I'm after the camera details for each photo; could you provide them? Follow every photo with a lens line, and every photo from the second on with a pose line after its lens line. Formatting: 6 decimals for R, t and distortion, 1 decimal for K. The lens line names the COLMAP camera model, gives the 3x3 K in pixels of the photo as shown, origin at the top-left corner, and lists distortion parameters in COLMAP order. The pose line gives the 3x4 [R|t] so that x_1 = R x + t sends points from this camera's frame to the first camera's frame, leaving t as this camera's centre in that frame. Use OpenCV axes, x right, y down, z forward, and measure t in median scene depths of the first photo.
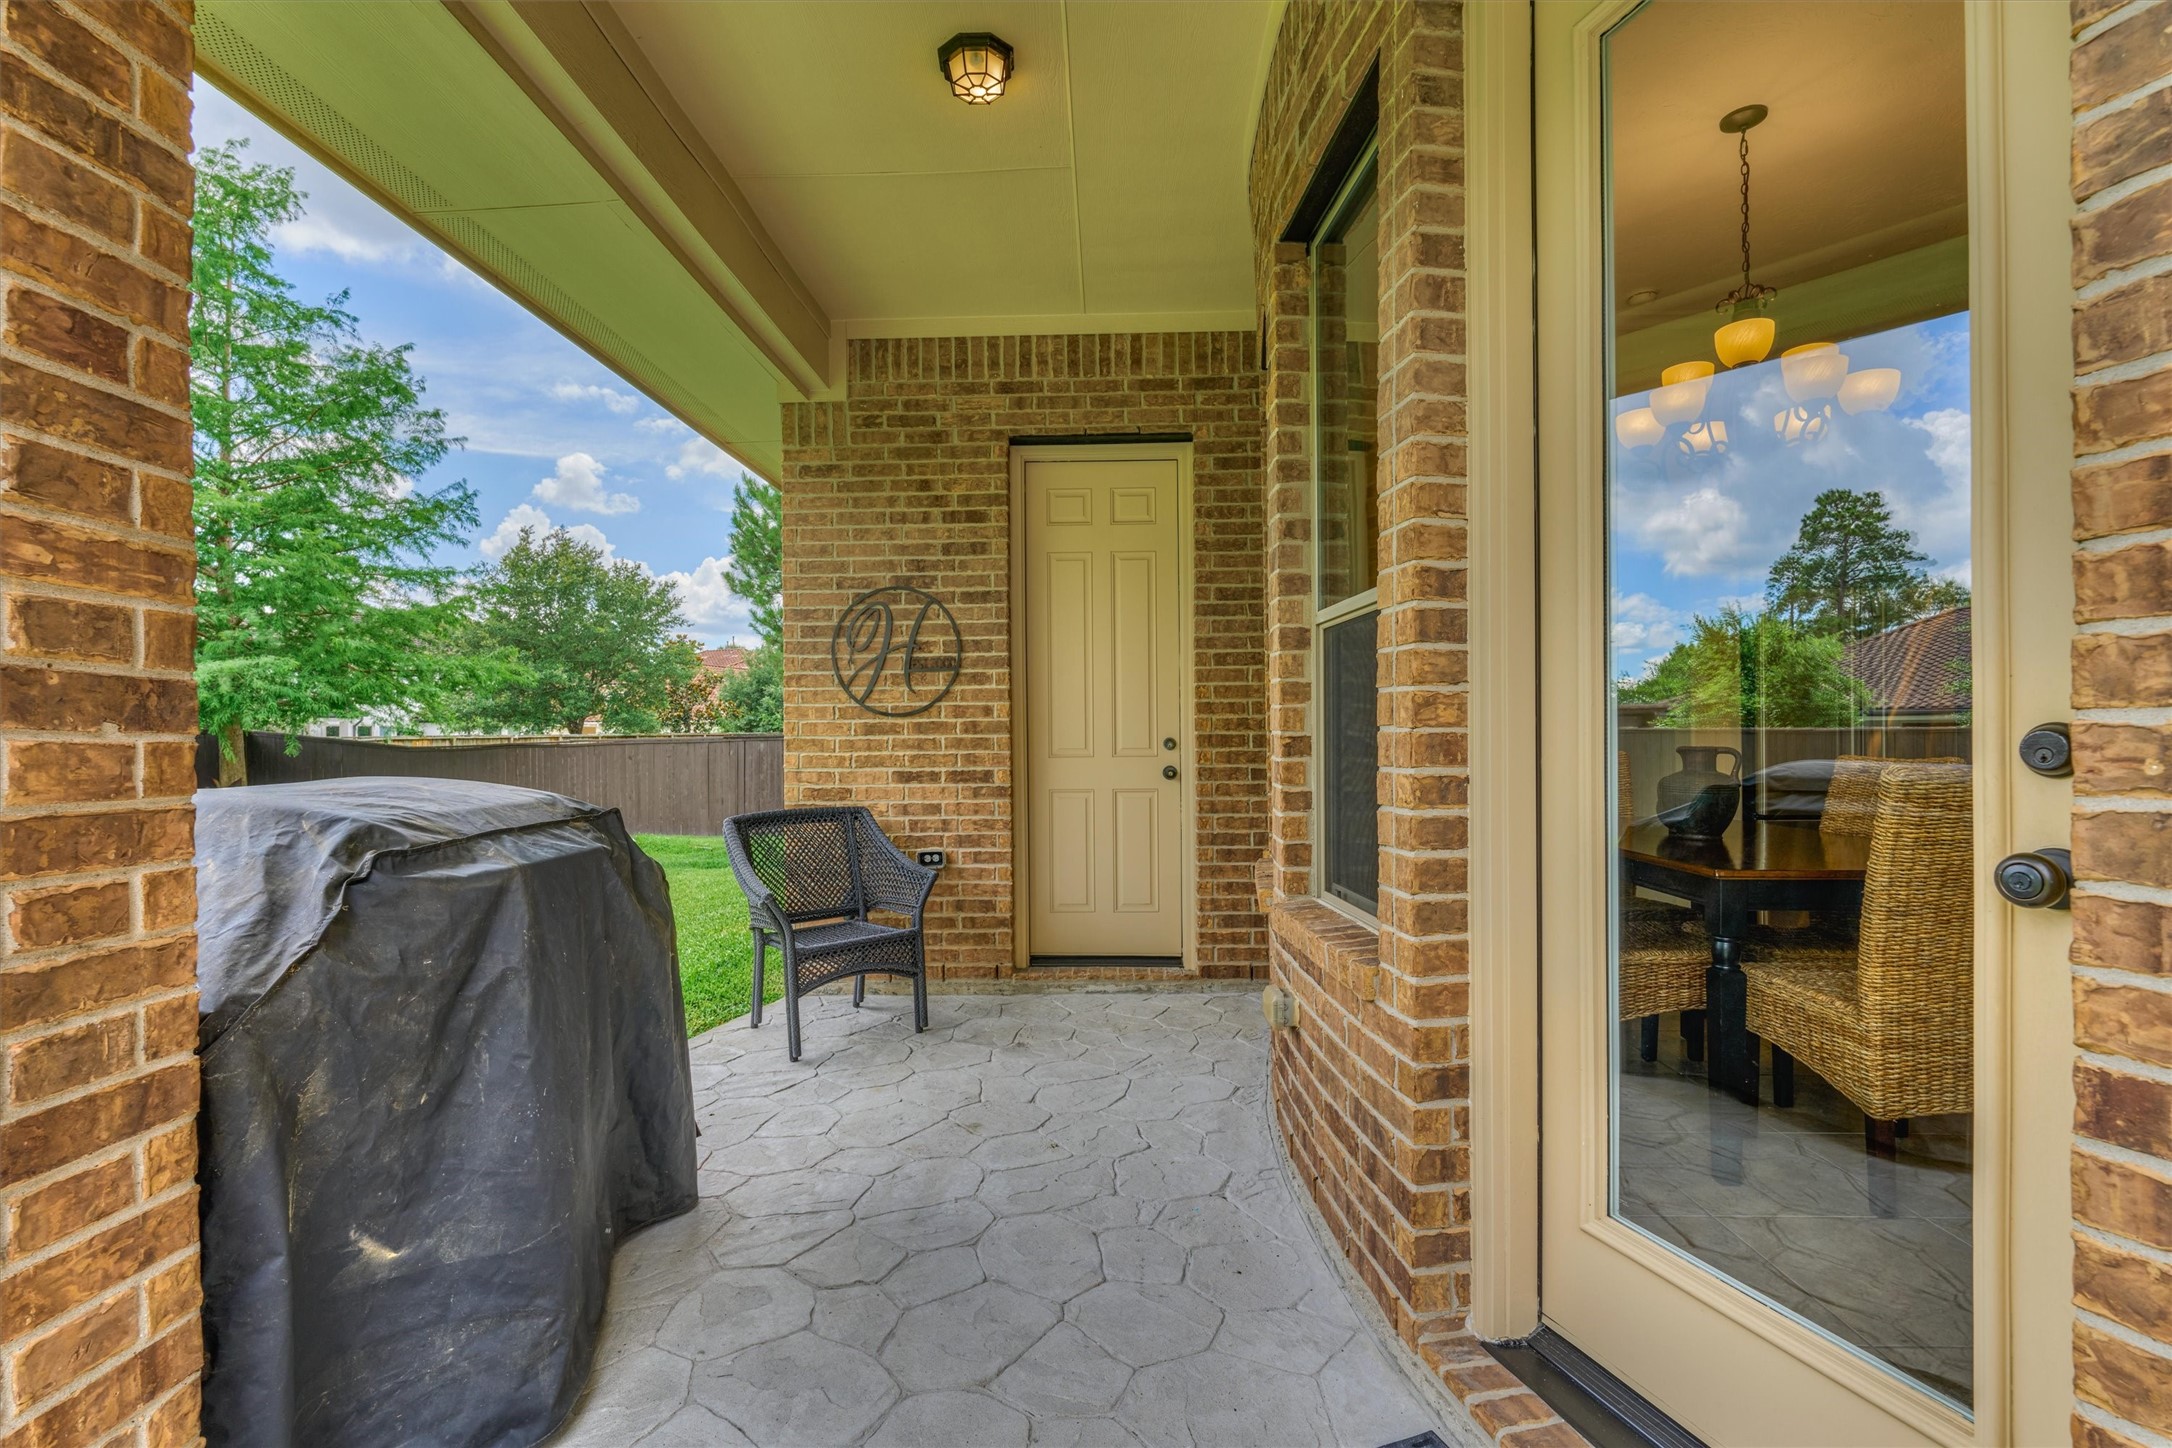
lens RADIAL K [[961.6, 0, 1086.0], [0, 961.6, 724.0], [0, 0, 1]] dist [0.001565, 0.000378]
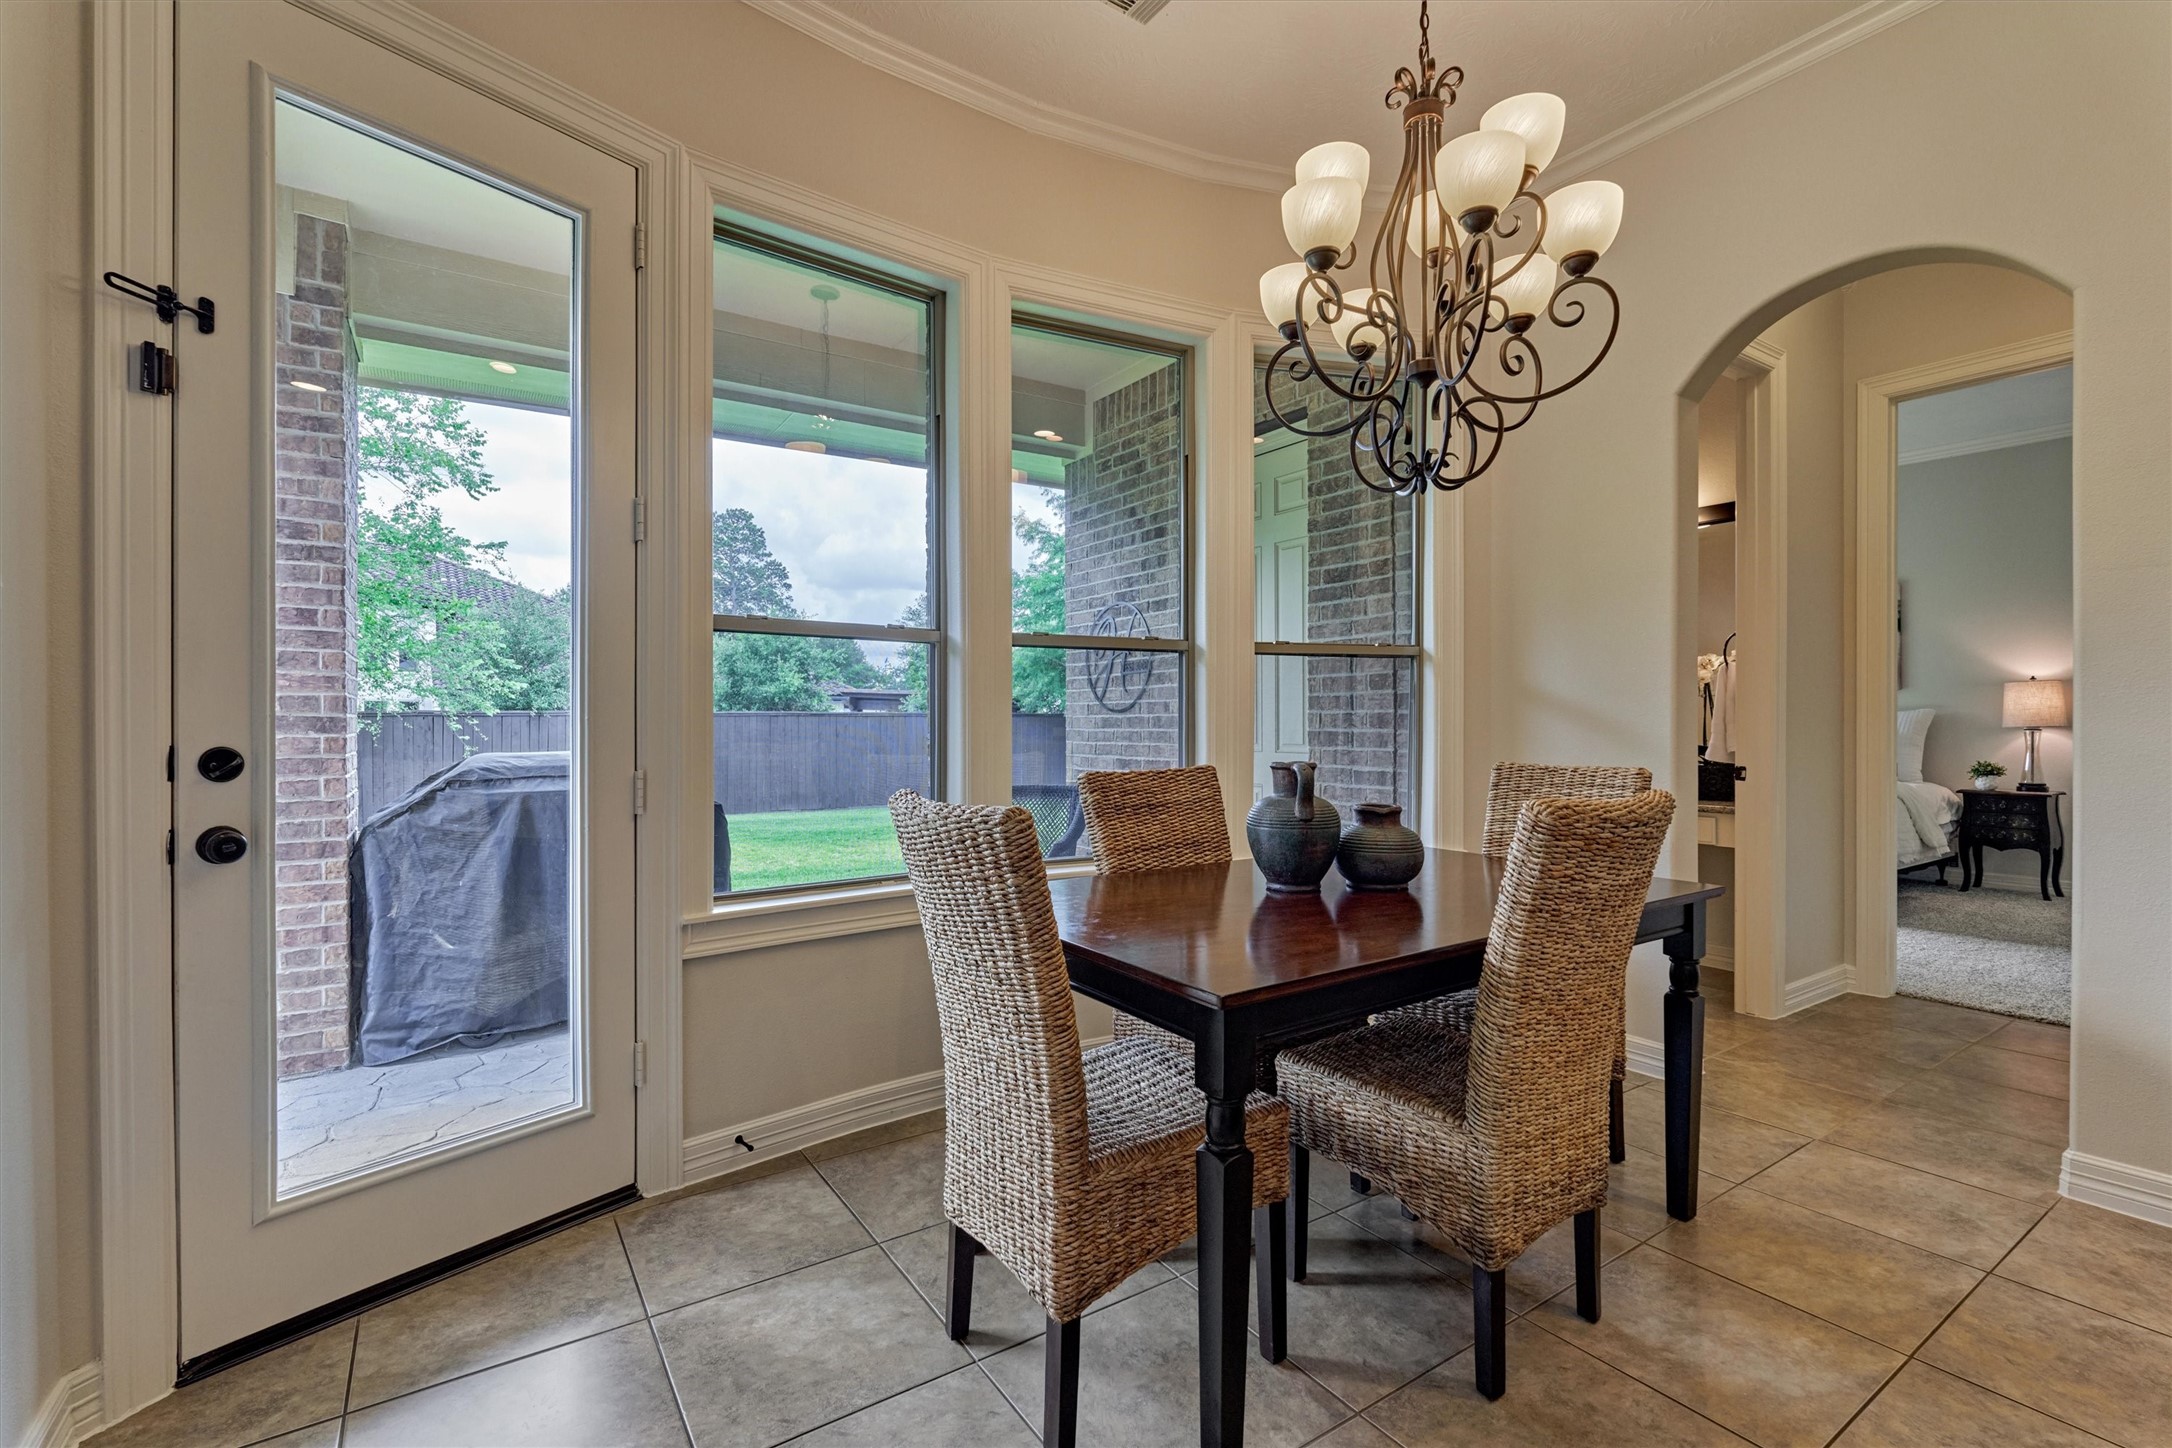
lens RADIAL K [[961.6, 0, 1086.0], [0, 961.6, 724.0], [0, 0, 1]] dist [0.001565, 0.000378]
pose [[0.595769, 0.004395, -0.803144, 3.018428], [0.010035, 0.999866, 0.012916, -0.038900], [0.803093, -0.015755, 0.595645, 1.103595]]
